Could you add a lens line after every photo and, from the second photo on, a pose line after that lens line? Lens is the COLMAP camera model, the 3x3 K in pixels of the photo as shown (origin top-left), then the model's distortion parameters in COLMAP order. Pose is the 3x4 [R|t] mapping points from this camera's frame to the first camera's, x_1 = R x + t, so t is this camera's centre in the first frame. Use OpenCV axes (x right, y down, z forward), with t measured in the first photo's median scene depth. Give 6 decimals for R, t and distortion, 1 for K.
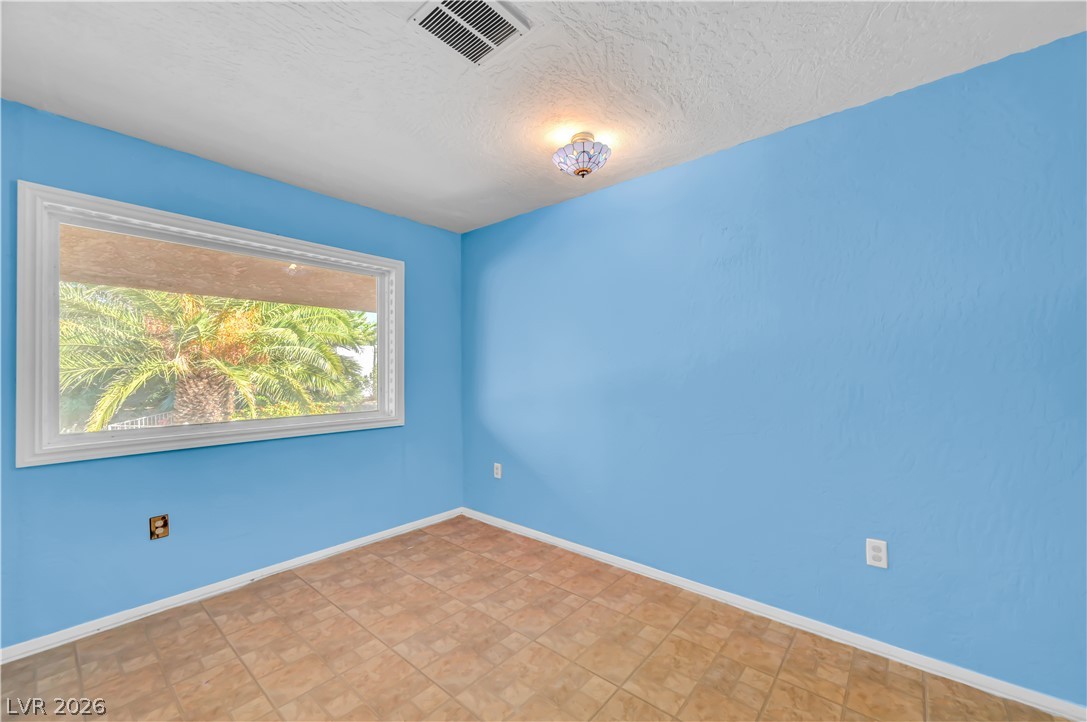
lens RADIAL K [[437.0, 0, 543.5], [0, 437.0, 361.0], [0, 0, 1]] dist [-0.005260, 0.000256]
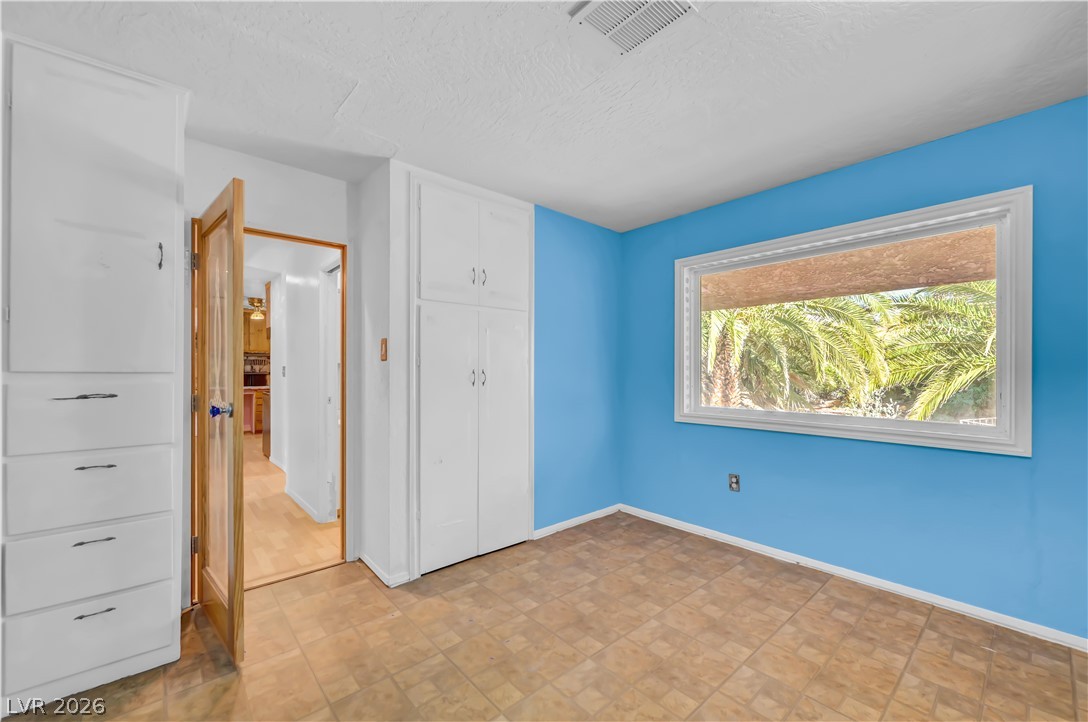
lens RADIAL K [[434.5, 0, 547.7], [0, 434.5, 375.5], [0, 0, 1]] dist [-0.000133, 0.000272]
pose [[-0.135886, 0.022800, -0.990462, 0.446697], [0.021178, 0.999574, 0.020104, 0.006467], [0.990498, -0.018244, -0.136311, 0.520371]]
